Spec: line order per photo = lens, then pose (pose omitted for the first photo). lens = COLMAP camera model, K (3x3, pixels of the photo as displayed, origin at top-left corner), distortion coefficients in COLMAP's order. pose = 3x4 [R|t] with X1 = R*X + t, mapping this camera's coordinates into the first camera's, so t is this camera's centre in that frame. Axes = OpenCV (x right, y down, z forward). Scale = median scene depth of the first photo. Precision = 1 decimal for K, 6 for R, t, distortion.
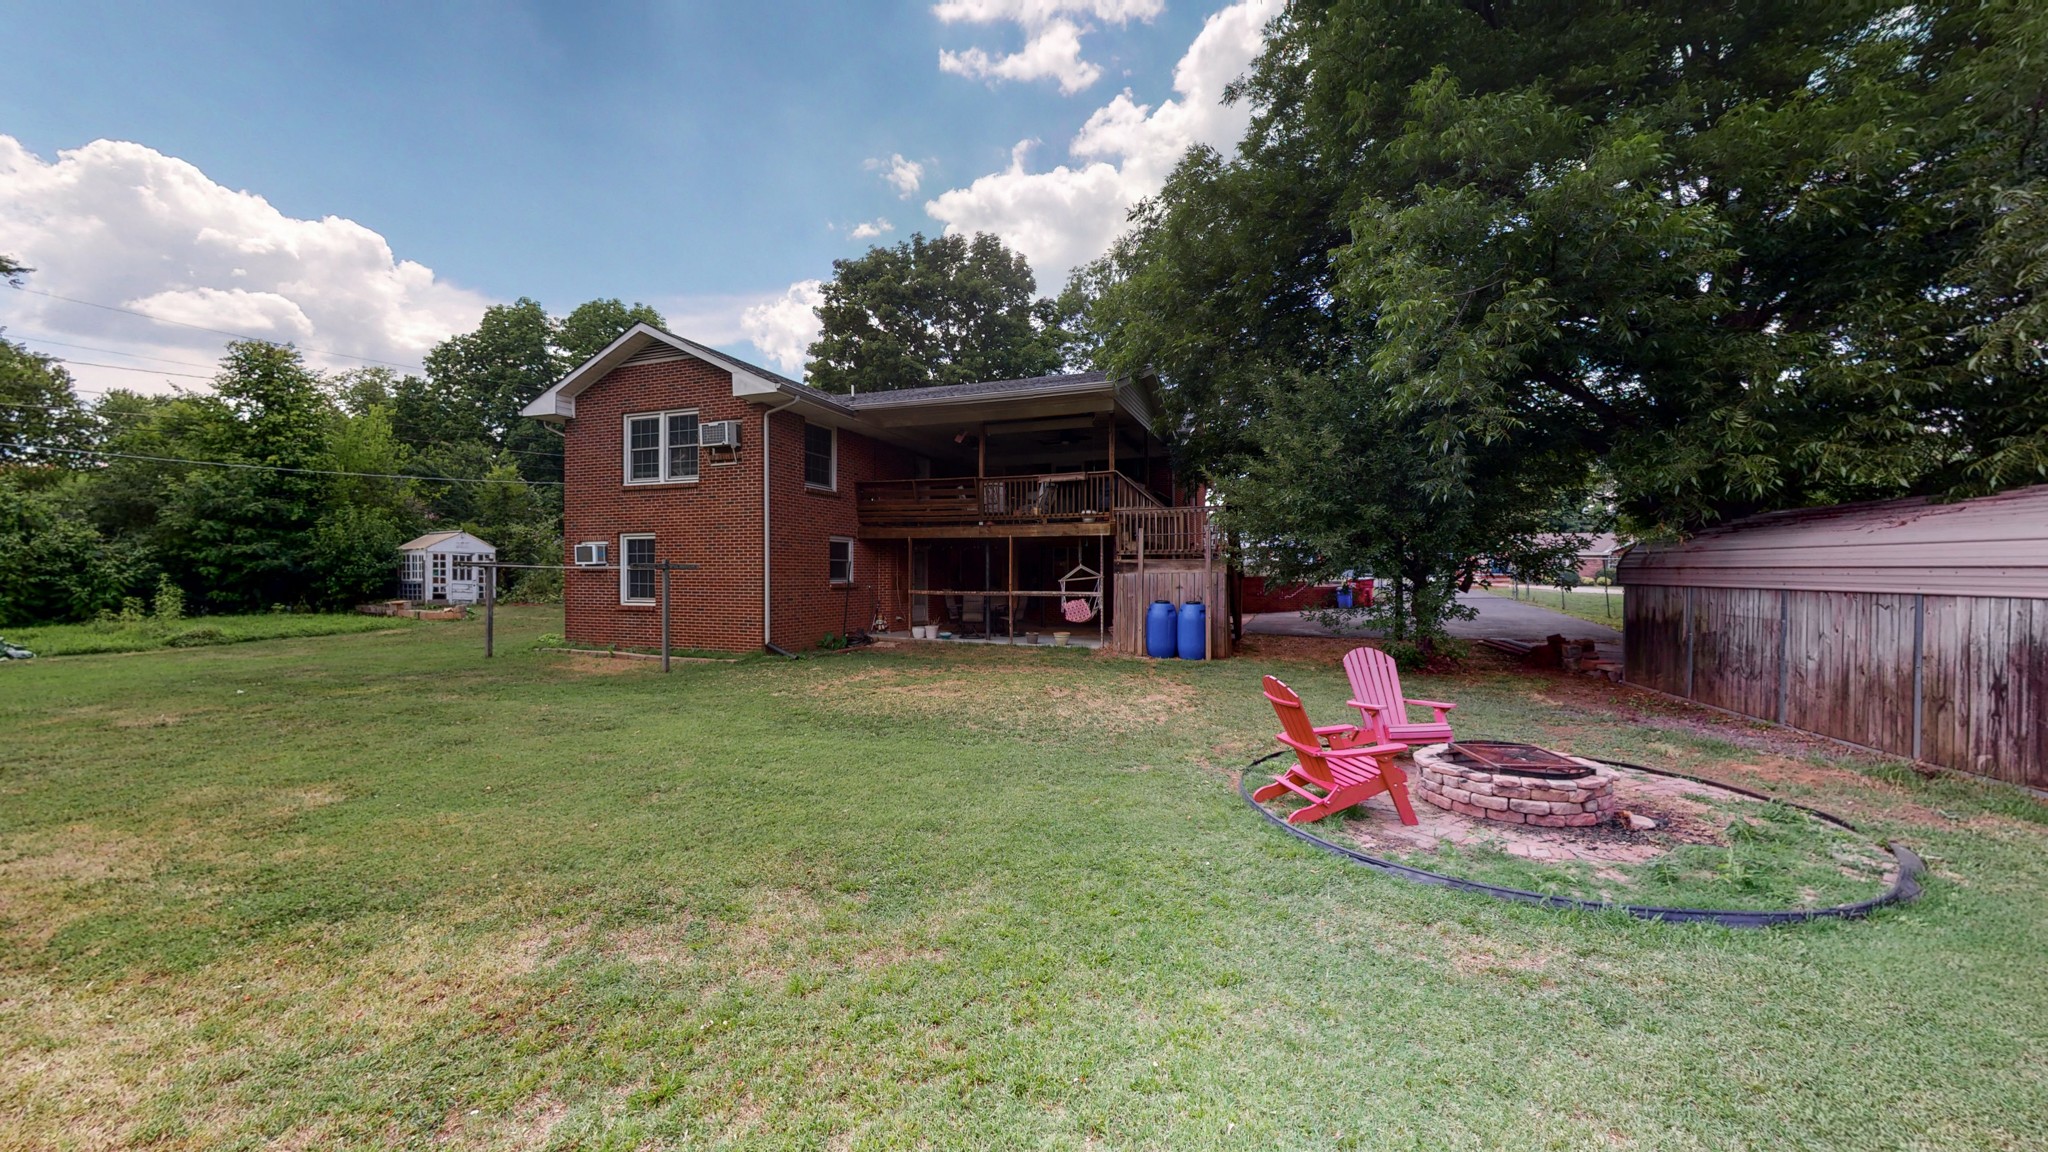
lens RADIAL K [[749.6, 0, 1027.9], [0, 749.6, 581.4], [0, 0, 1]] dist [0.001336, 0.000199]
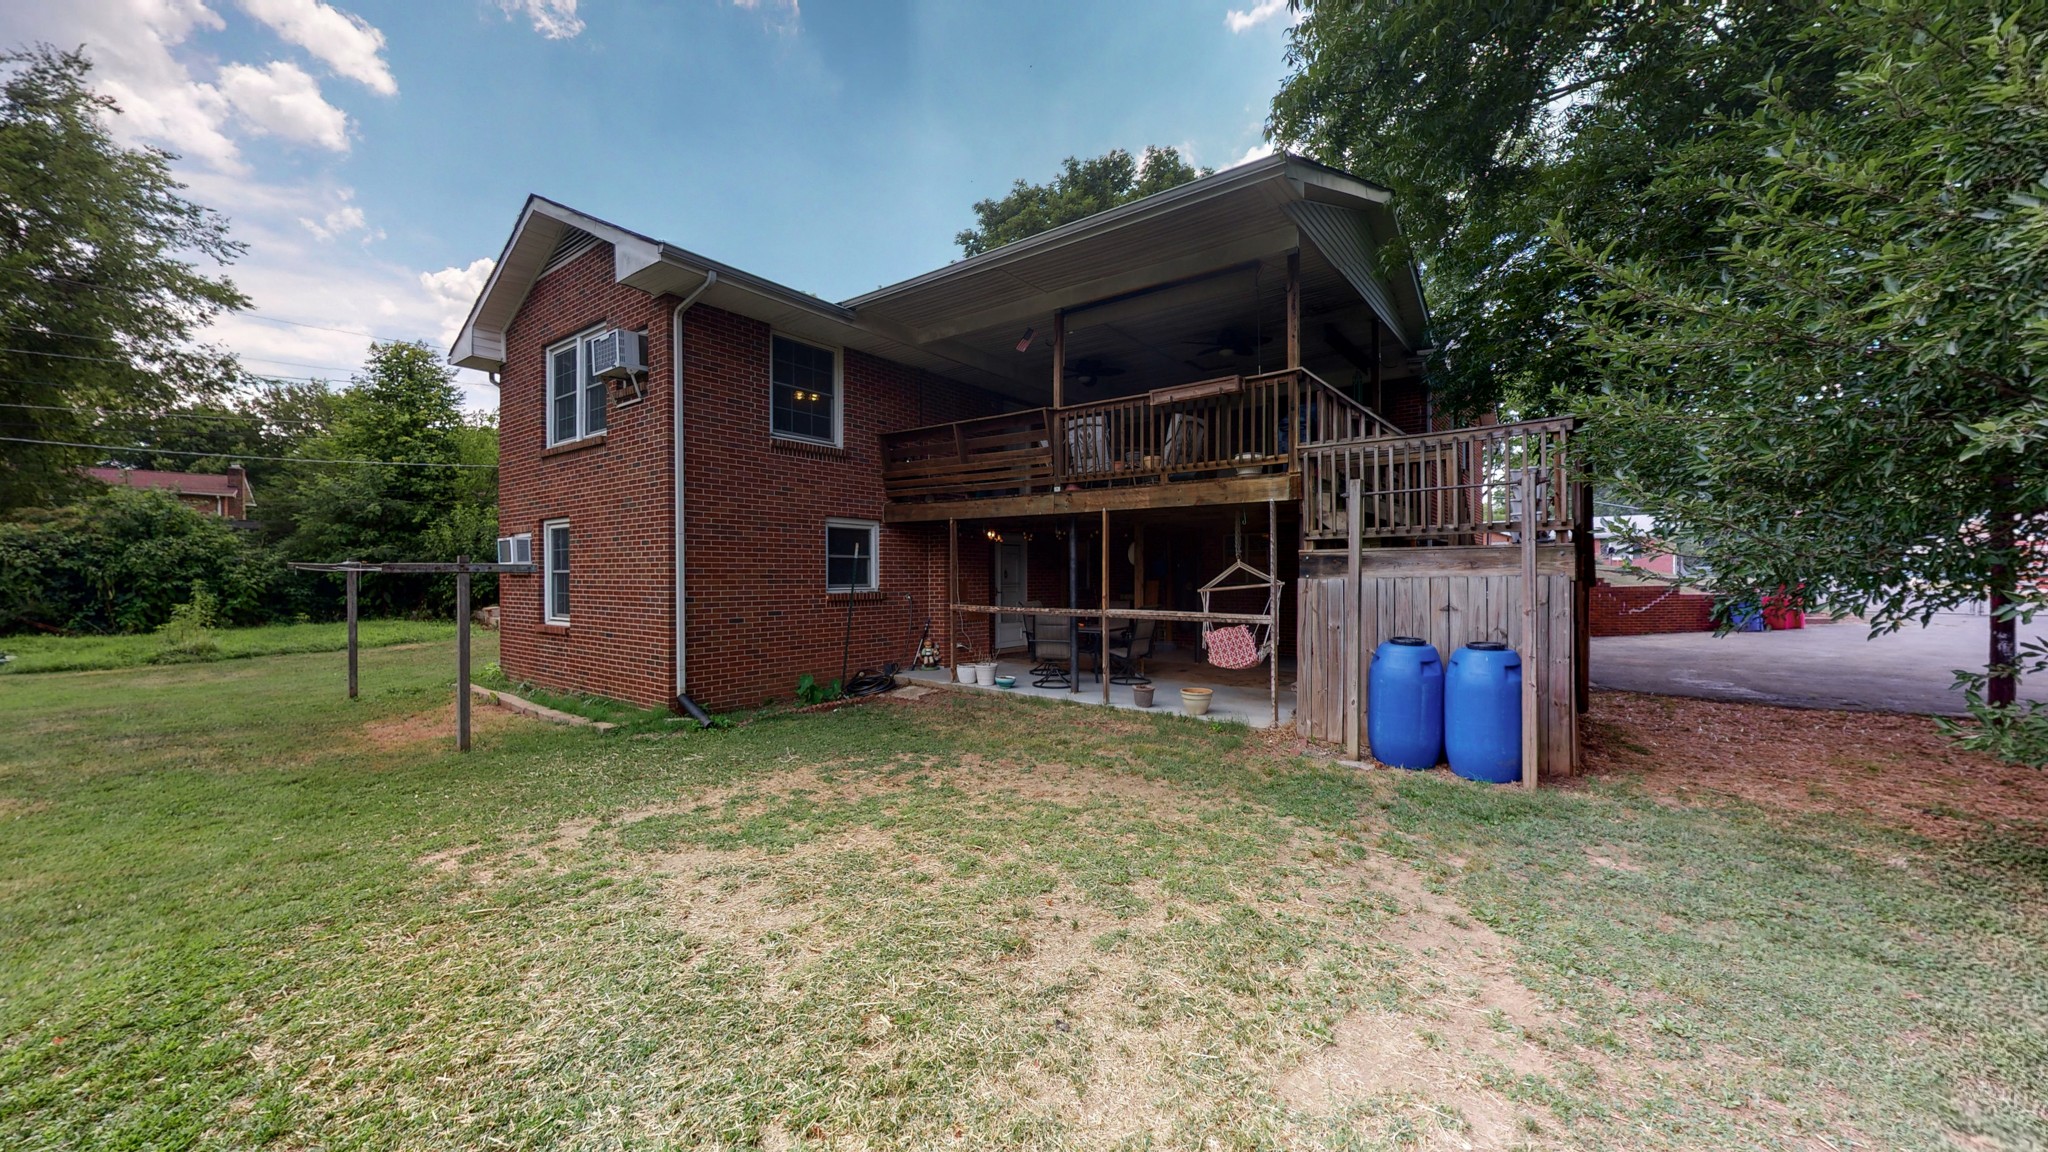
lens RADIAL K [[749.6, 0, 1034.3], [0, 749.6, 572.8], [0, 0, 1]] dist [0.001336, 0.000199]
pose [[0.960588, -0.003692, -0.277951, 0.082607], [0.000545, 0.999935, -0.011400, -0.007791], [0.277975, 0.010799, 0.960528, 0.465266]]
